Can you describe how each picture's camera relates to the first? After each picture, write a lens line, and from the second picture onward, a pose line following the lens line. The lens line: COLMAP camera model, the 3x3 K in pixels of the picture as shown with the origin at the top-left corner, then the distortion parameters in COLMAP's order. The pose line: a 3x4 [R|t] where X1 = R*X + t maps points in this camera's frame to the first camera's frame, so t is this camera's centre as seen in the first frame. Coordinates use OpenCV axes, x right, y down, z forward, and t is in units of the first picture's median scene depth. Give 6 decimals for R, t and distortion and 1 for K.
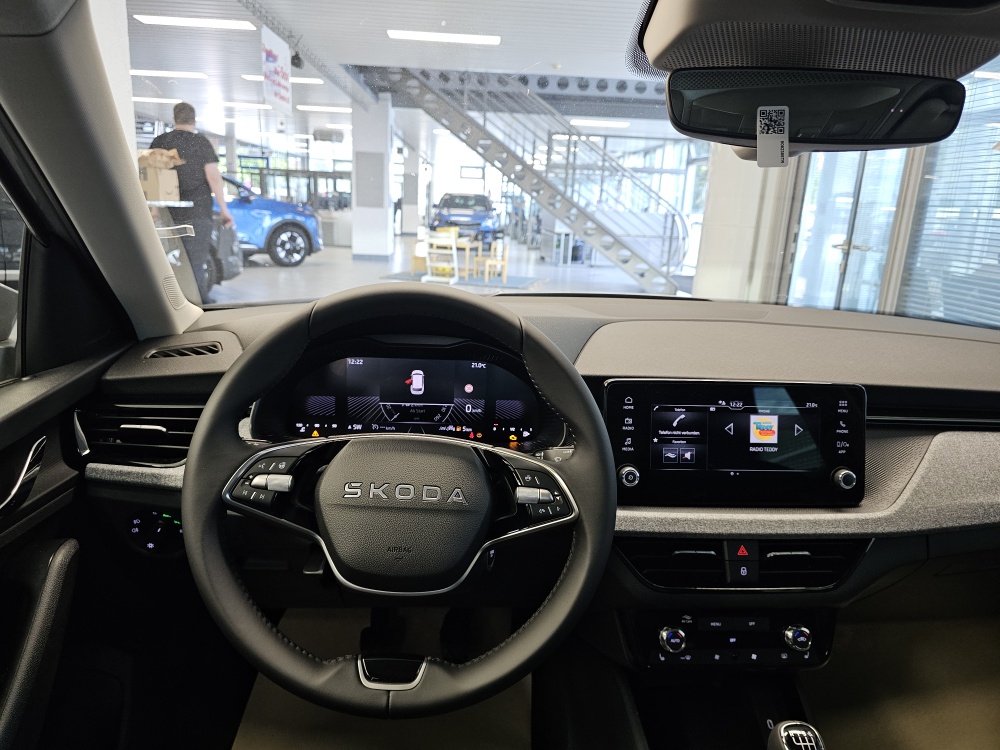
lens RADIAL K [[673.1, 0, 490.3], [0, 673.1, 375.9], [0, 0, 1]] dist [0.065779, -0.095929]
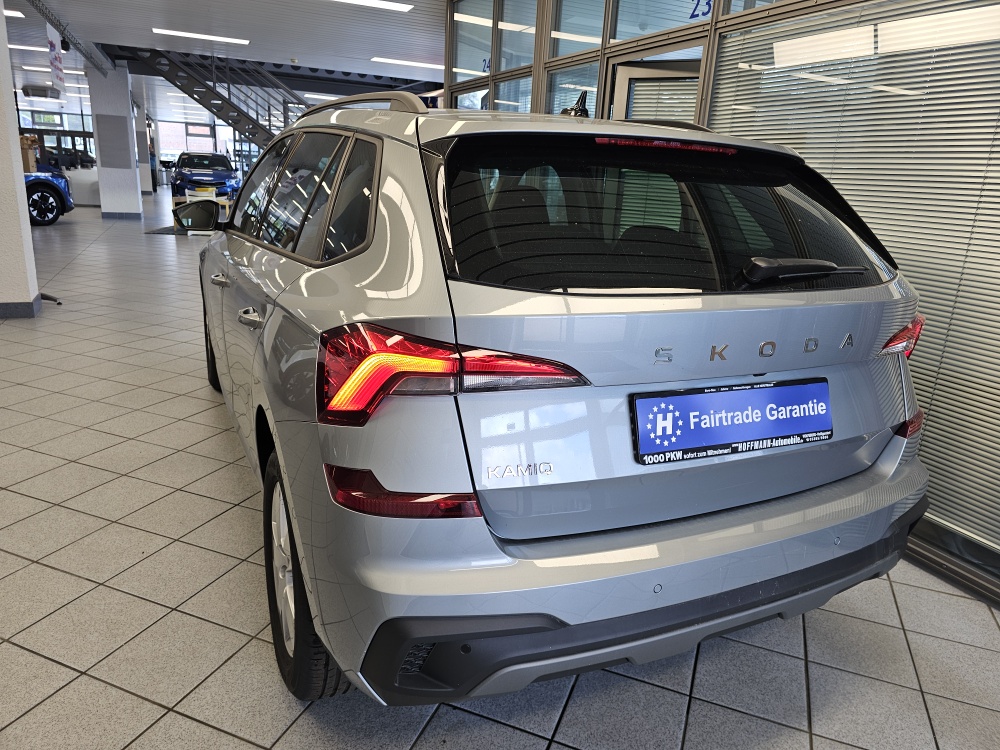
lens RADIAL K [[692.1, 0, 486.5], [0, 692.1, 368.3], [0, 0, 1]] dist [0.008280, -0.026470]
pose [[0.933394, -0.087033, 0.348139, -0.642450], [0.072263, 0.995856, 0.055215, 0.676449], [-0.351502, -0.026379, 0.935815, -3.371334]]
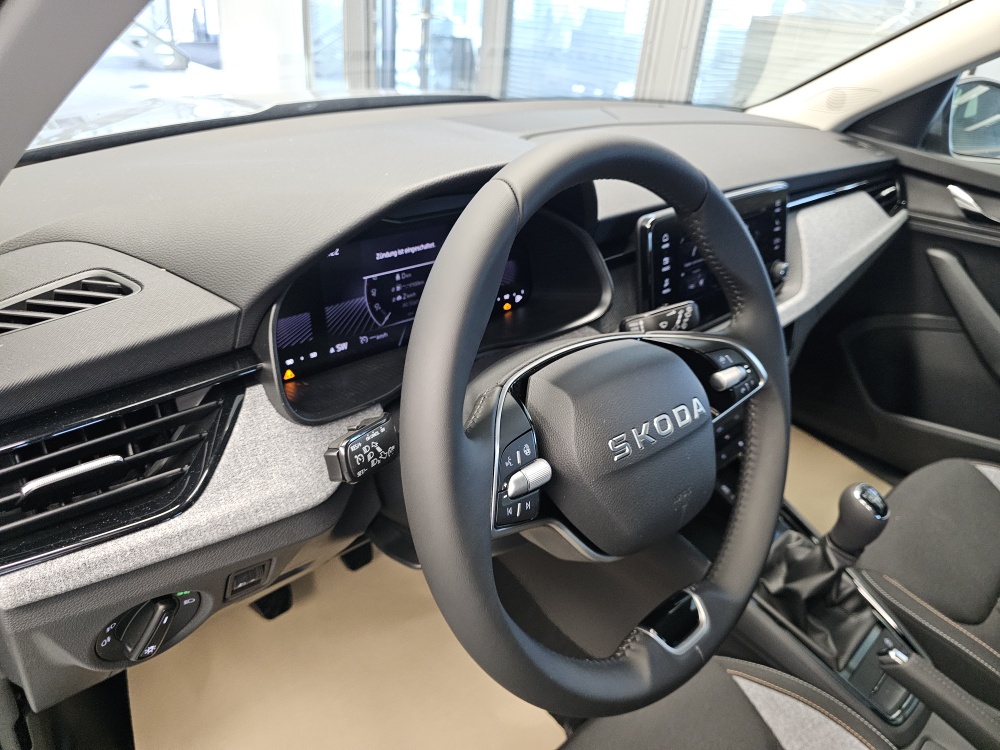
lens RADIAL K [[674.6, 0, 502.3], [0, 674.6, 377.4], [0, 0, 1]] dist [0.004765, -0.052735]
pose [[0.759697, -0.301773, 0.576015, -0.474264], [0.115256, 0.934261, 0.337449, -0.105494], [-0.639982, -0.189970, 0.744536, 0.391665]]
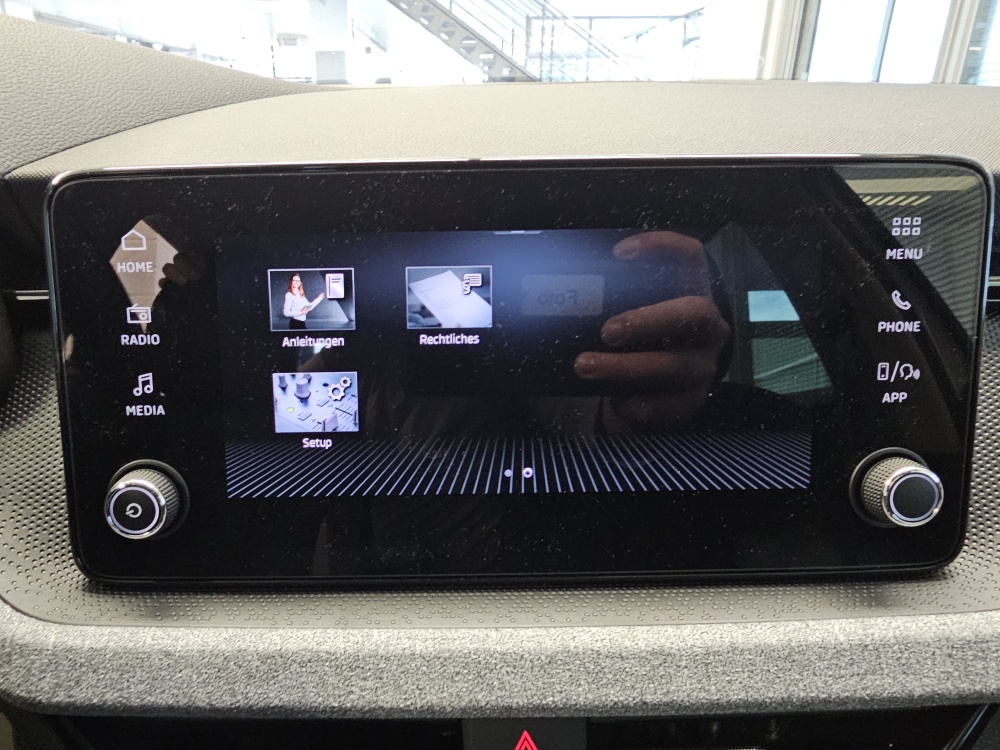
lens RADIAL K [[680.6, 0, 434.1], [0, 680.6, 375.6], [0, 0, 1]] dist [-0.002057, -0.000858]
pose [[0.996806, -0.027322, -0.075037, 0.315142], [0.036152, 0.992241, 0.118958, 0.056053], [0.071205, -0.121291, 0.990060, 0.642267]]
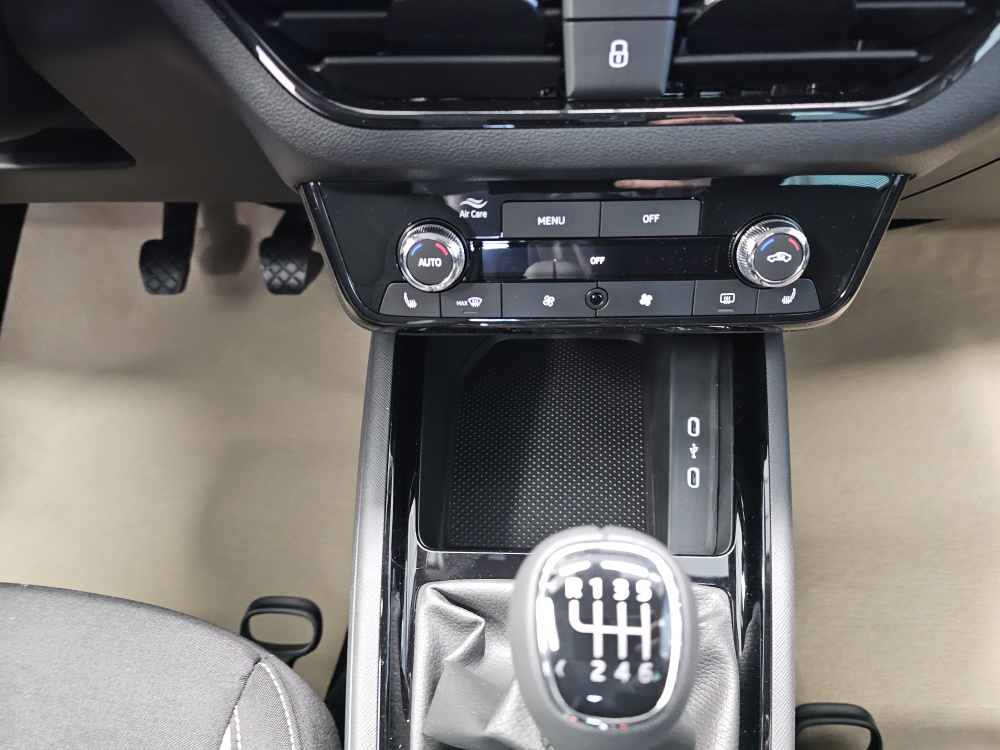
lens RADIAL K [[678.5, 0, 497.3], [0, 678.5, 375.3], [0, 0, 1]] dist [0.040867, -0.059682]
pose [[0.994010, 0.020308, -0.107385, 0.309587], [0.037853, 0.857789, 0.512607, 0.219385], [0.102524, -0.513601, 0.851882, 0.567083]]
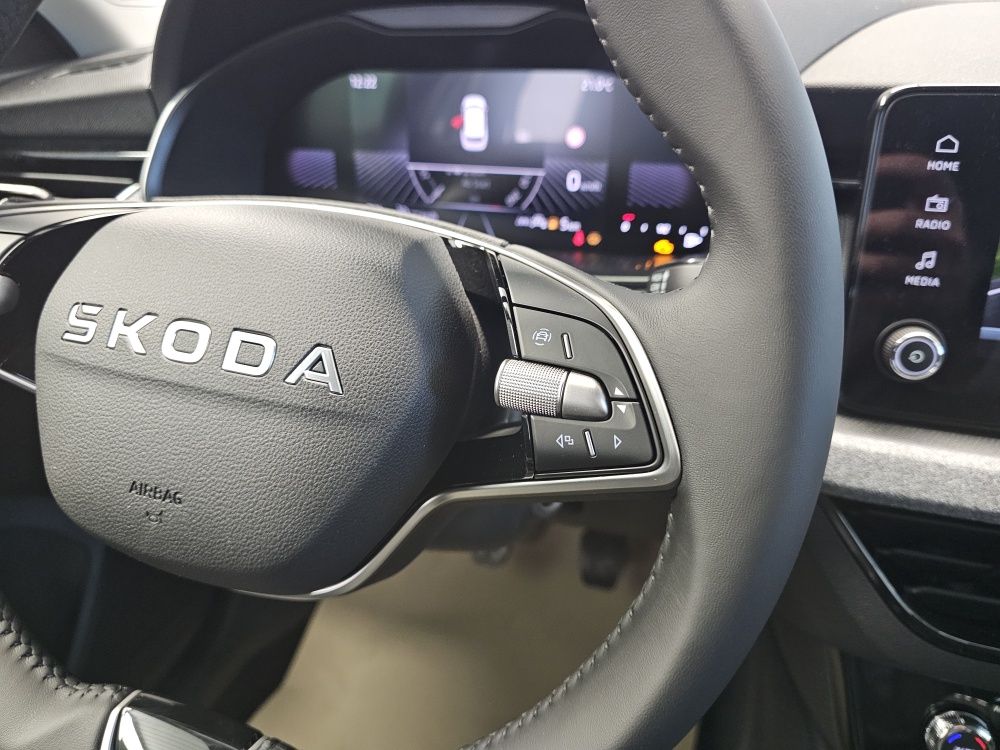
lens RADIAL K [[698.4, 0, 511.0], [0, 698.4, 368.8], [0, 0, 1]] dist [-0.000980, -0.025559]
pose [[0.933502, 0.110455, -0.341135, 0.114594], [-0.030485, 0.972376, 0.231420, 0.065674], [0.357273, -0.205632, 0.911083, 0.499558]]
